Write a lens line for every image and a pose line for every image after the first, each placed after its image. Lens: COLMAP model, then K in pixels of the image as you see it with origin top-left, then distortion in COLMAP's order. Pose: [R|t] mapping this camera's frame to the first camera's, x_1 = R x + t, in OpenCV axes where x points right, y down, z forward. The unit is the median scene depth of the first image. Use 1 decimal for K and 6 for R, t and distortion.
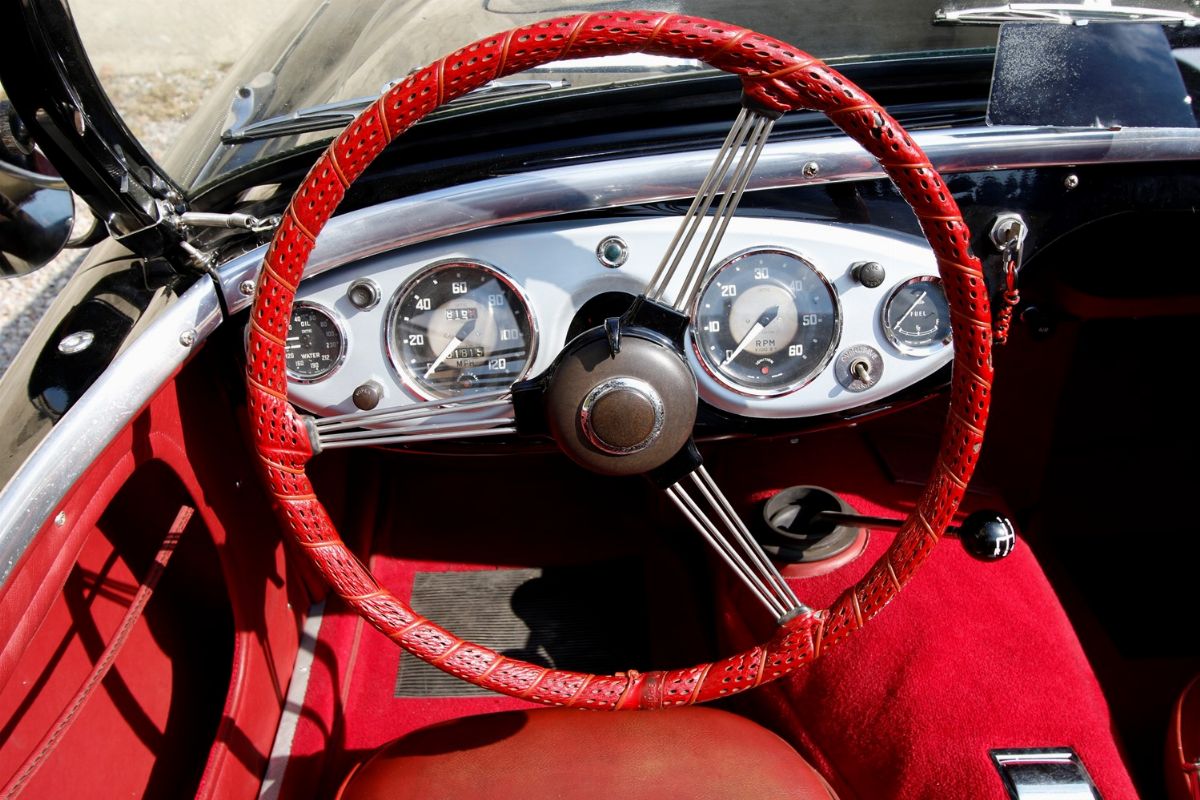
lens RADIAL K [[1119.6, 0, 578.0], [0, 1119.6, 402.0], [0, 0, 1]] dist [-0.009980, -0.014062]
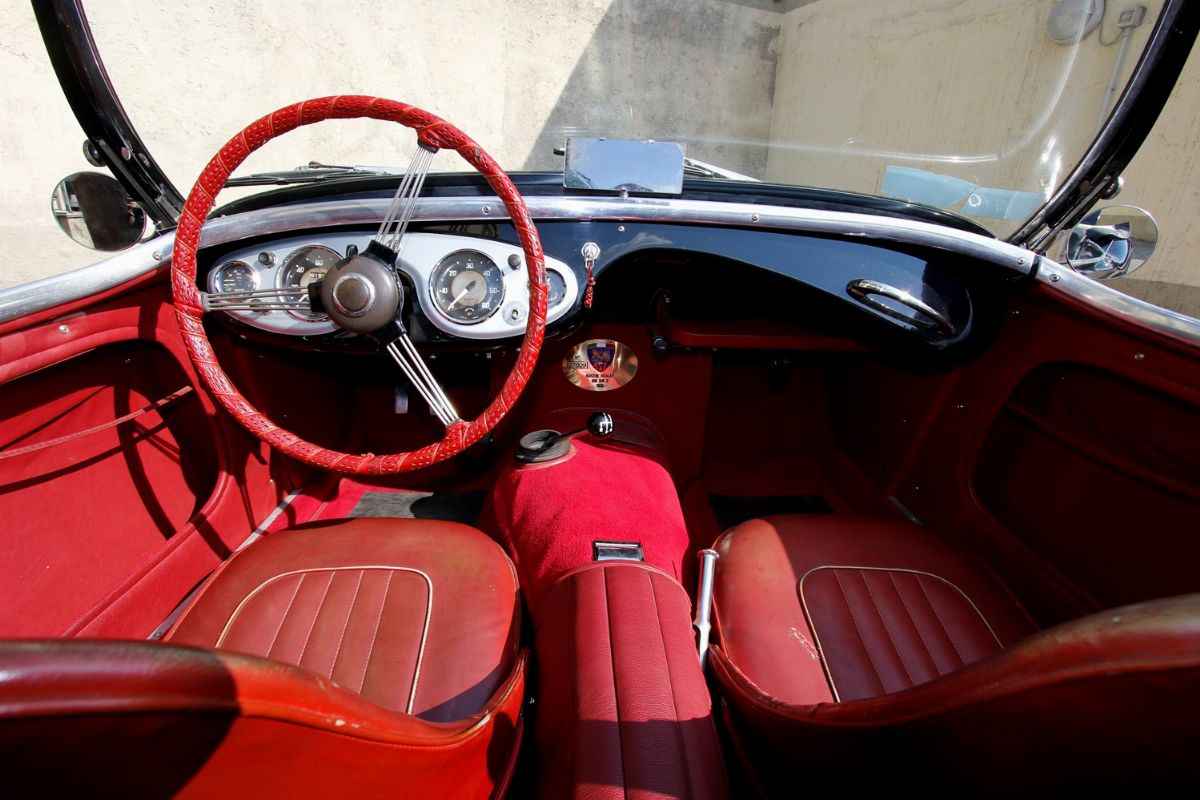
lens RADIAL K [[567.3, 0, 598.0], [0, 567.3, 392.5], [0, 0, 1]] dist [-0.023102, 0.000244]
pose [[0.998167, 0.060516, 0.000369, 0.408115], [-0.058838, 0.971877, -0.228021, 0.325248], [-0.014157, 0.227581, 0.973656, 0.058520]]
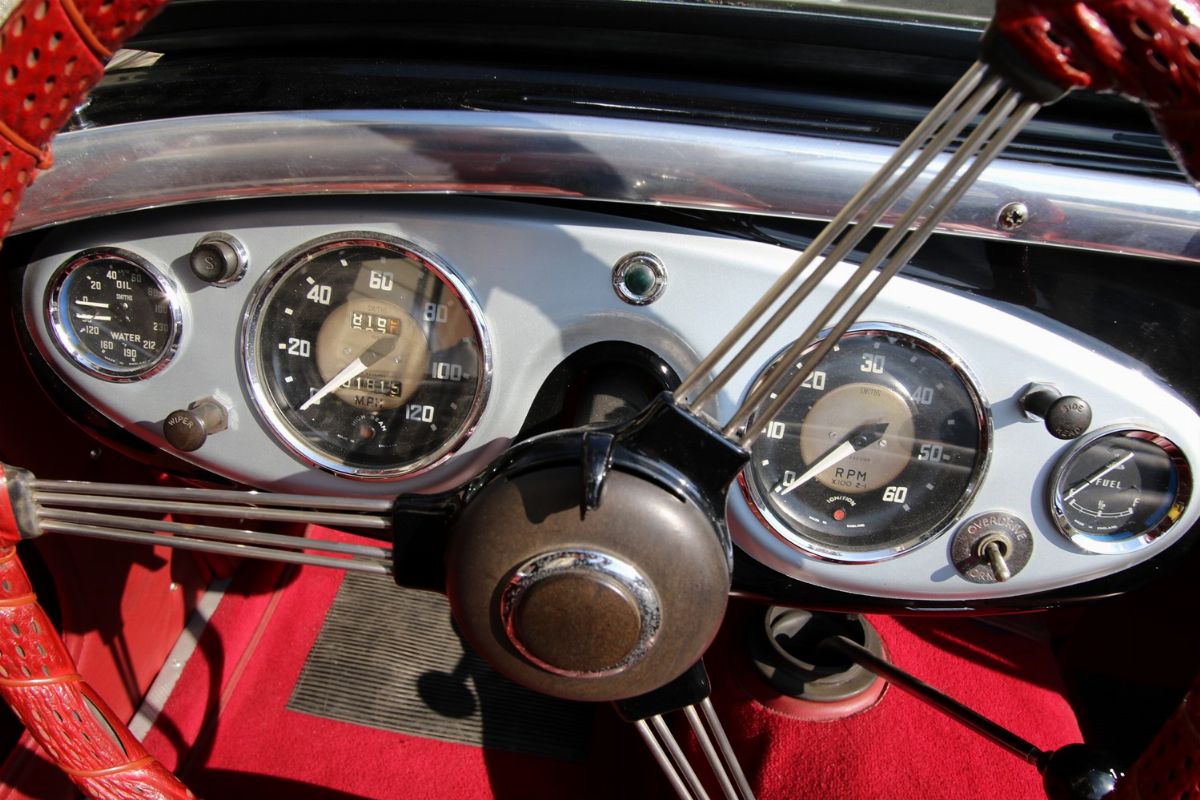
lens RADIAL K [[930.0, 0, 581.8], [0, 930.0, 403.3], [0, 0, 1]] dist [-0.007192, 0.005297]
pose [[0.976305, 0.216023, -0.012749, 0.021258], [-0.214332, 0.973422, 0.080690, -0.100806], [0.029841, -0.076046, 0.996658, 0.492801]]
